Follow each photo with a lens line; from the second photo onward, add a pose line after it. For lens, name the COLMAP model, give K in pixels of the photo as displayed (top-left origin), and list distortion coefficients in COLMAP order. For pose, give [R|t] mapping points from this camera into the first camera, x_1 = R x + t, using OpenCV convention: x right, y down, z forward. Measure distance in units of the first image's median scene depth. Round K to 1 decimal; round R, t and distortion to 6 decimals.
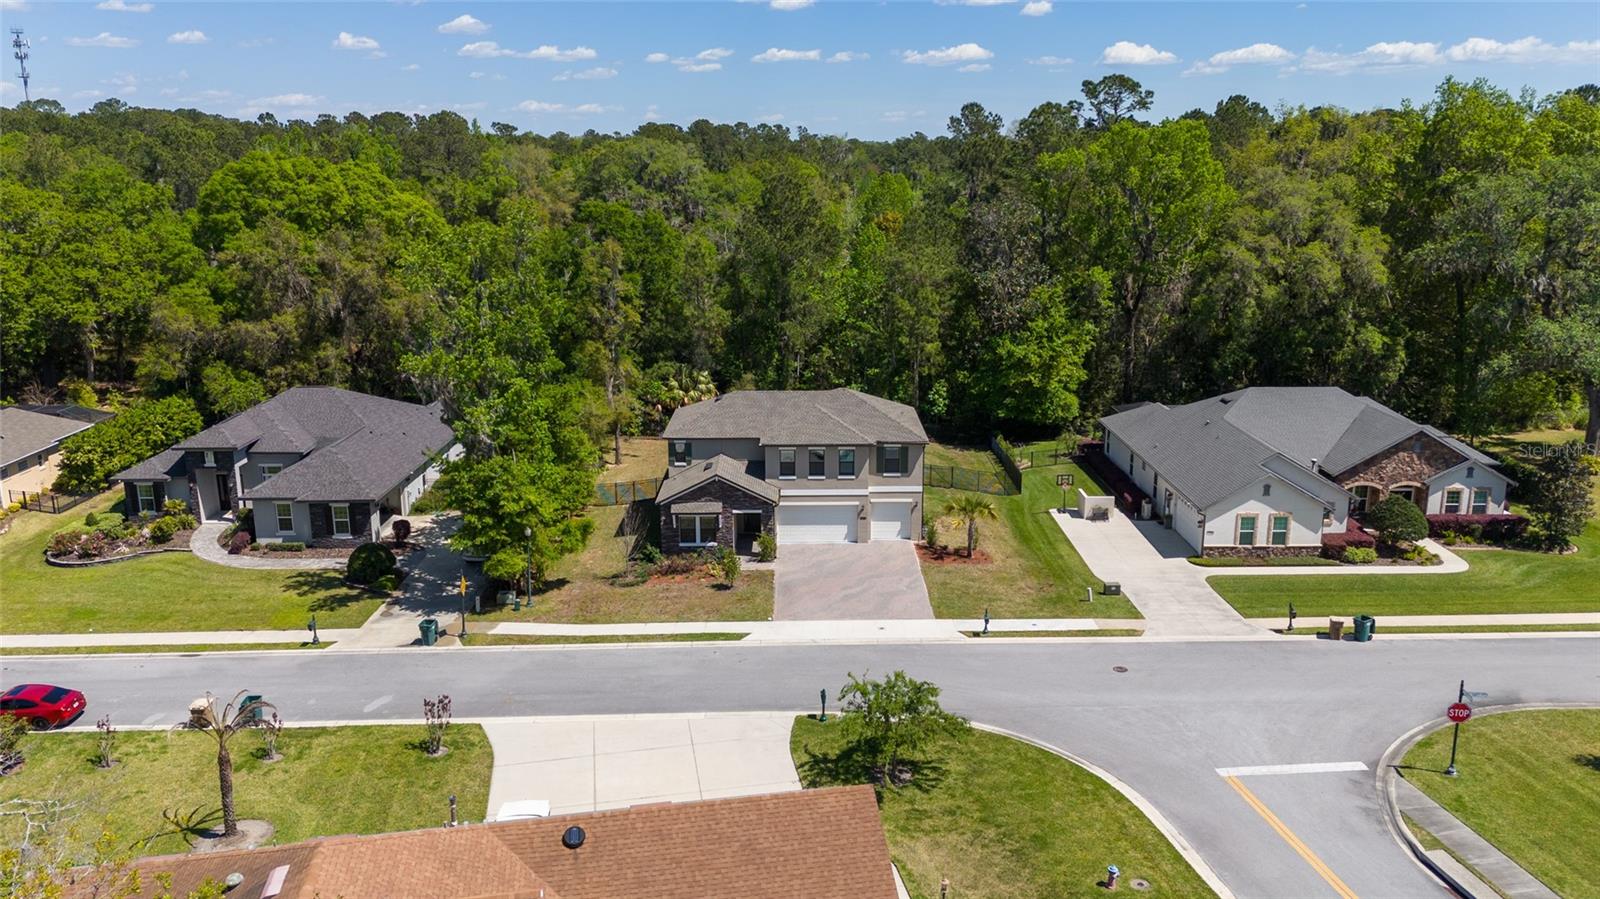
lens RADIAL K [[1209.4, 0, 800.0], [0, 1209.4, 449.5], [0, 0, 1]] dist [0.039460, -0.006125]
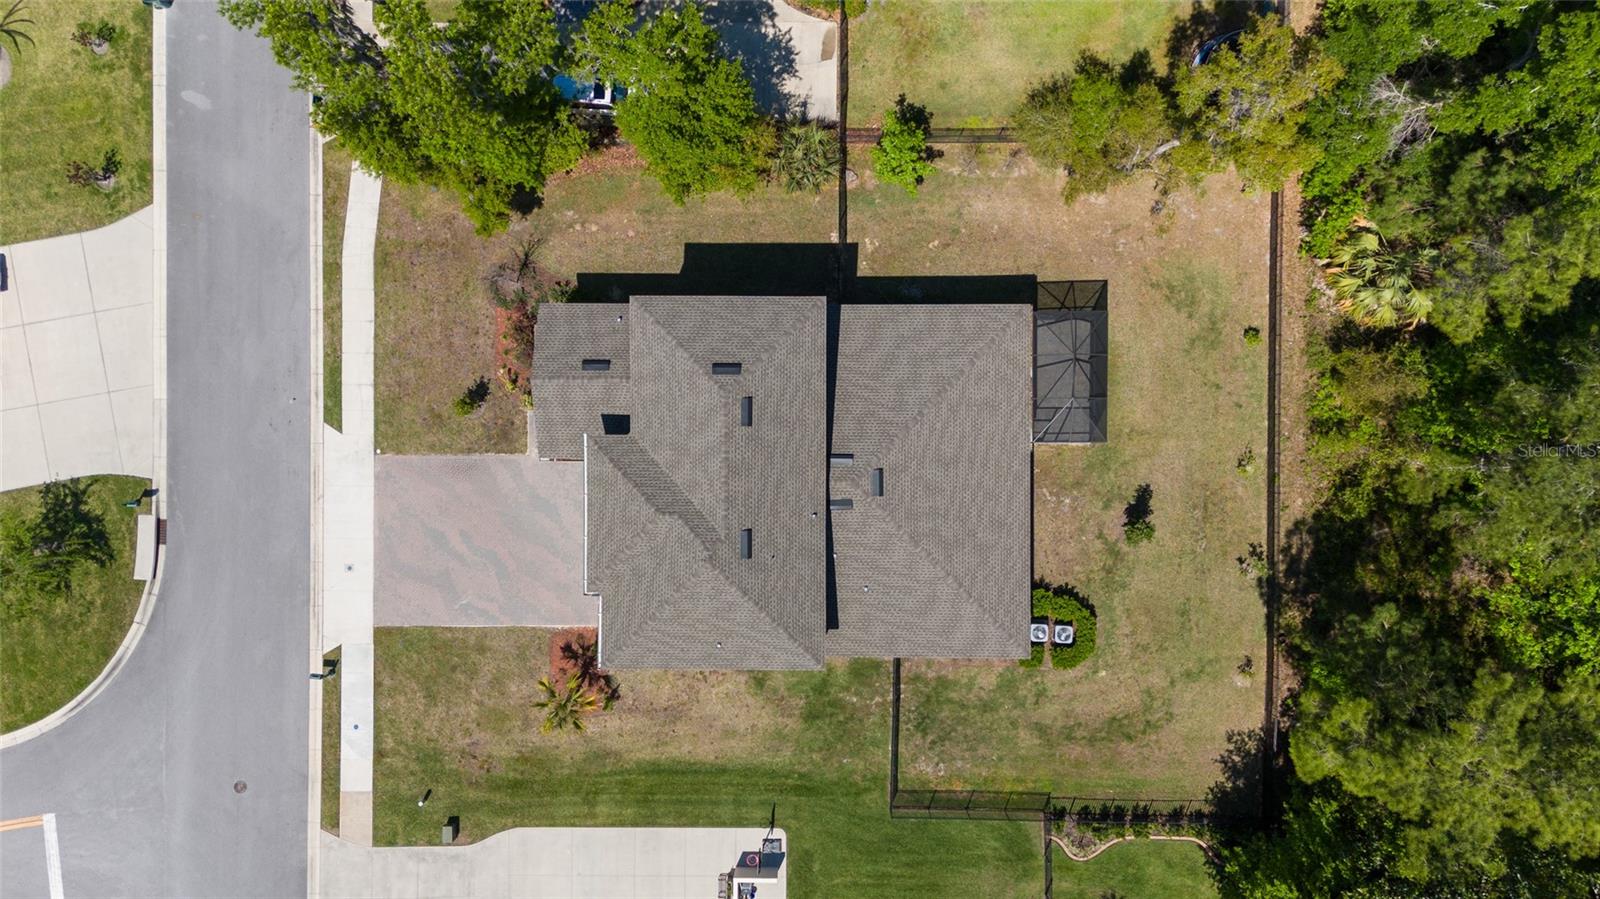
lens RADIAL K [[1179.6, 0, 800.0], [0, 1179.6, 449.5], [0, 0, 1]] dist [0.058087, -0.061207]
pose [[-0.004338, 0.999953, 0.008641, -0.031771], [-0.228494, -0.009404, 0.973500, -0.737115], [0.973536, 0.002249, 0.228524, 0.975508]]
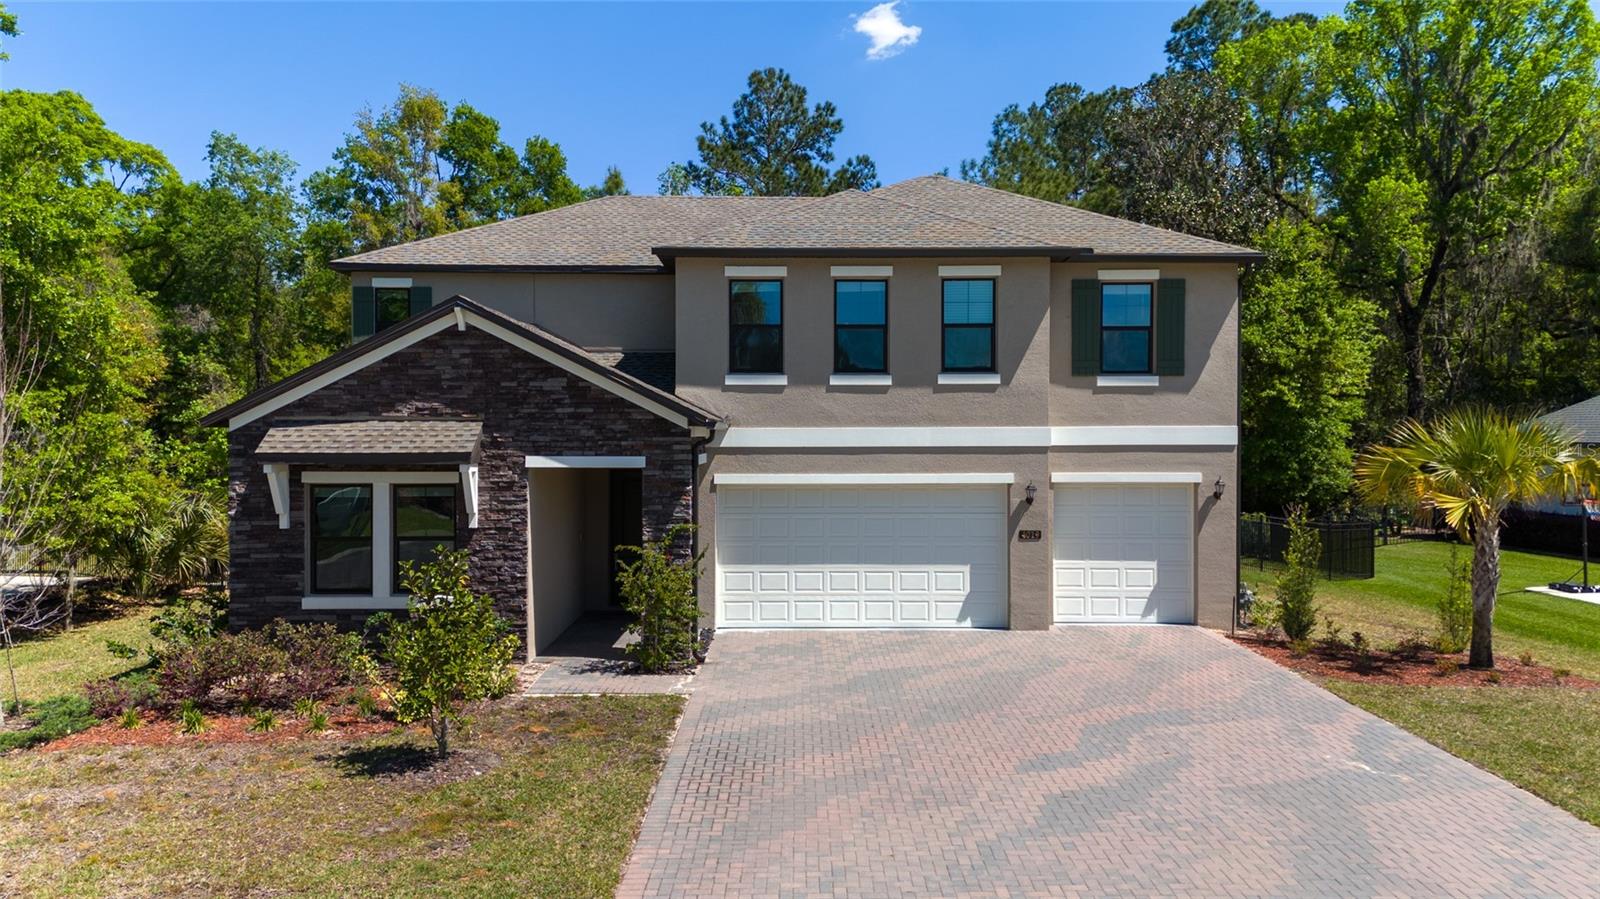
lens RADIAL K [[1179.6, 0, 800.0], [0, 1179.6, 449.5], [0, 0, 1]] dist [0.058087, -0.061207]
pose [[0.999987, 0.004973, 0.001201, -0.000258], [-0.004569, 0.973691, -0.227826, 0.102512], [-0.002302, 0.227817, 0.973701, 0.759980]]
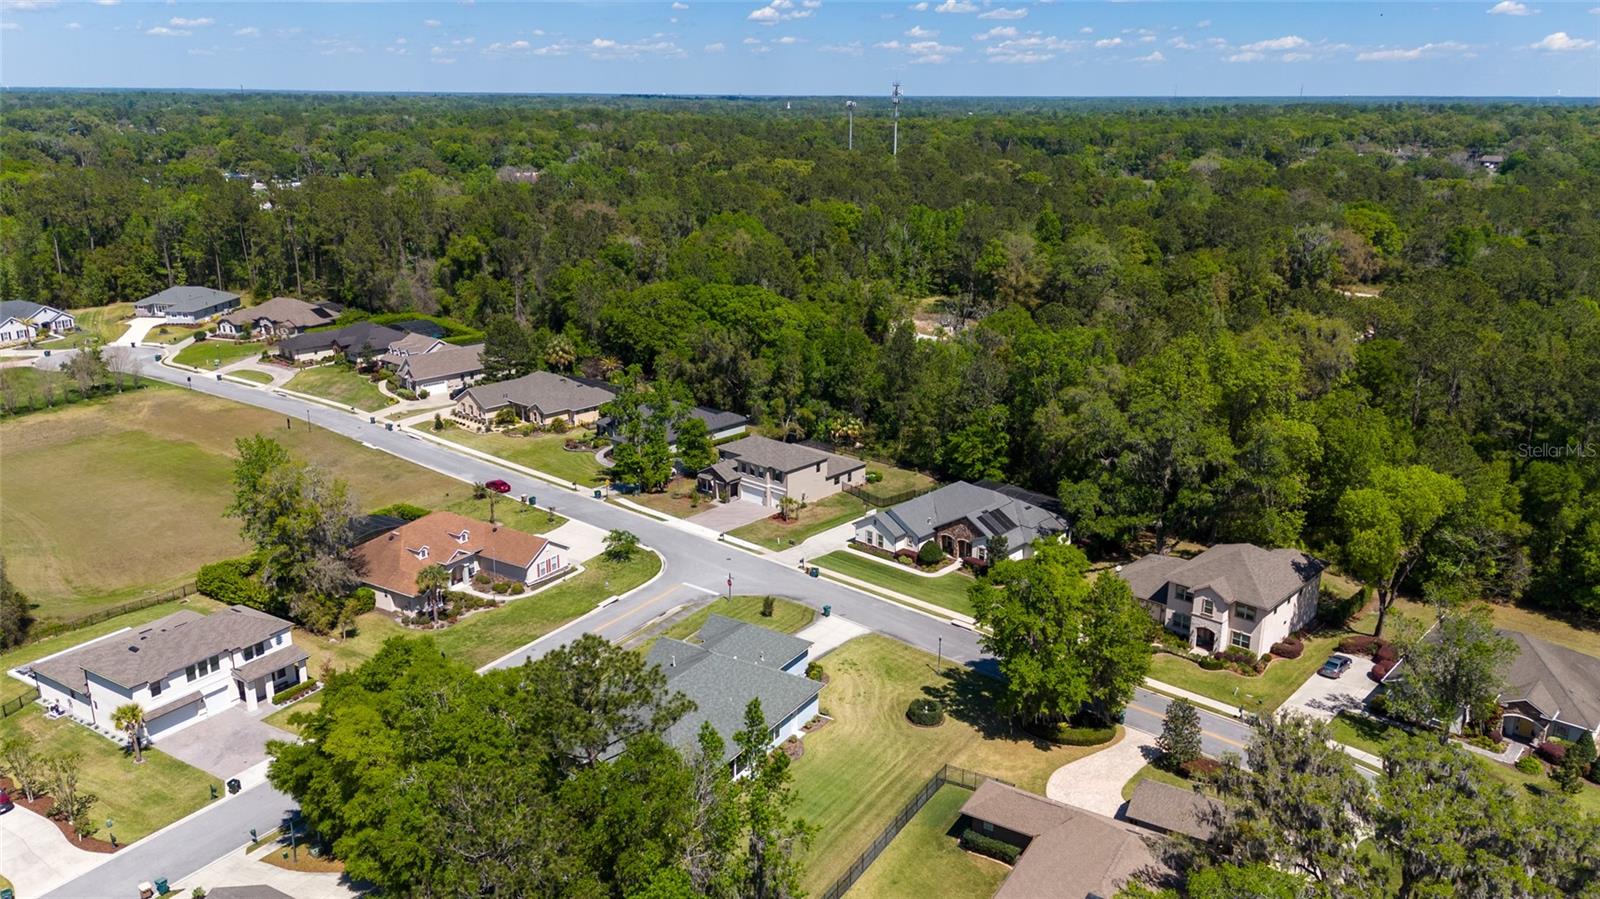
lens RADIAL K [[1179.6, 0, 800.0], [0, 1179.6, 449.5], [0, 0, 1]] dist [0.058087, -0.061207]
pose [[0.737075, 0.203104, -0.644569, 1.688119], [-0.171462, 0.978765, 0.112339, -0.328795], [0.653698, 0.027716, 0.756248, -0.798200]]
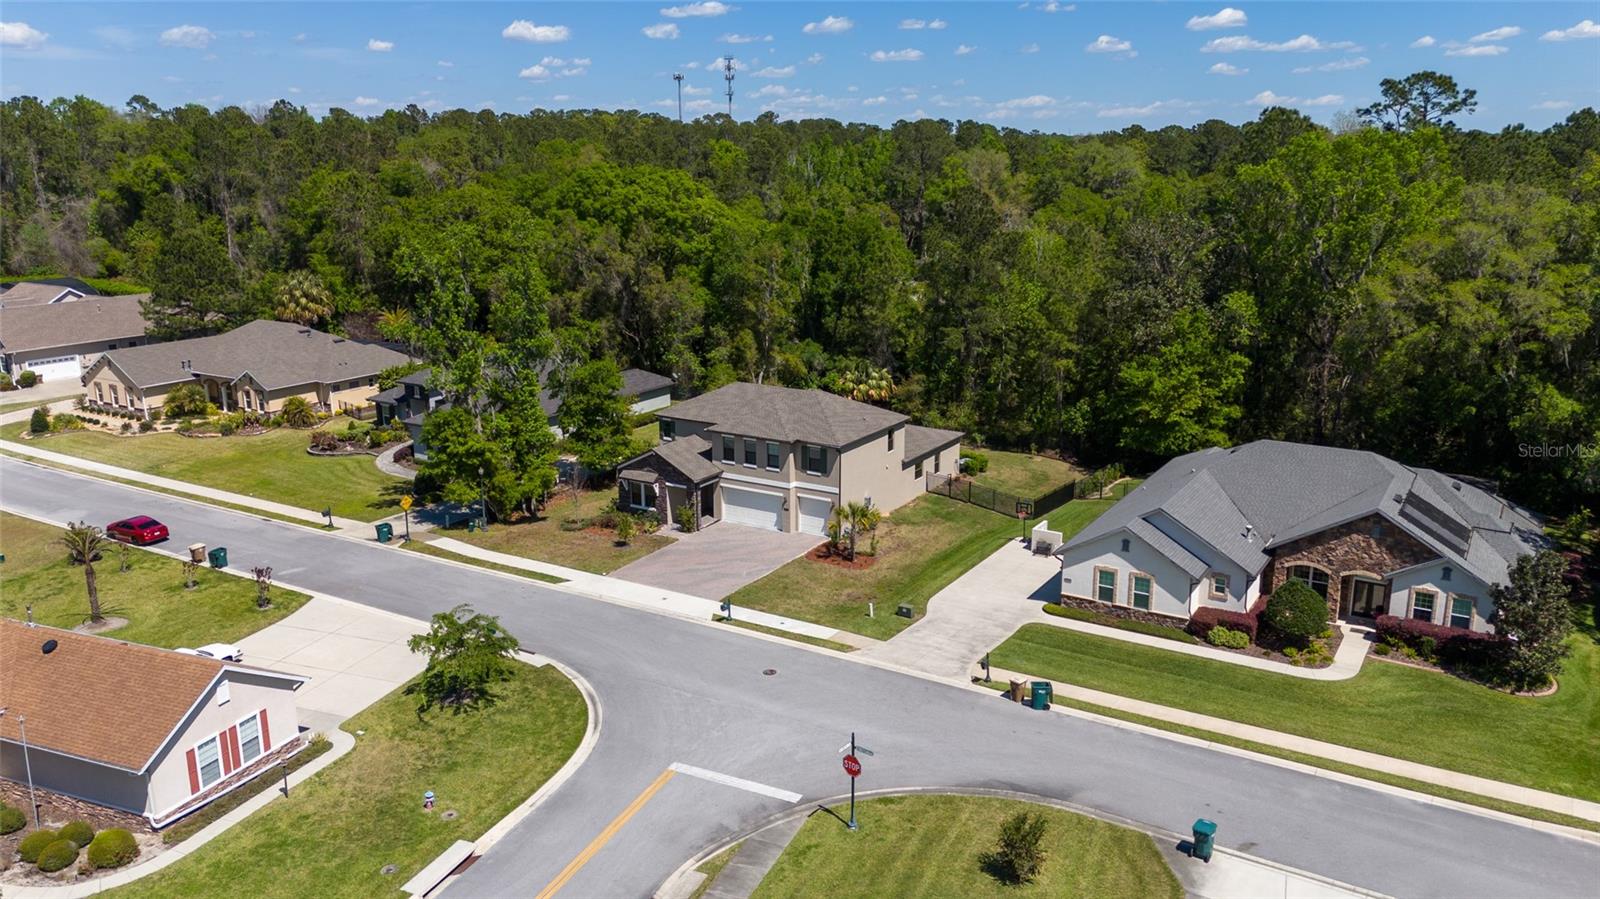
lens RADIAL K [[1179.6, 0, 800.0], [0, 1179.6, 449.5], [0, 0, 1]] dist [0.058087, -0.061207]
pose [[0.845714, 0.131637, -0.517146, 0.621102], [-0.127379, 0.990881, 0.043915, -0.045454], [0.518211, 0.028734, 0.854770, 0.108892]]
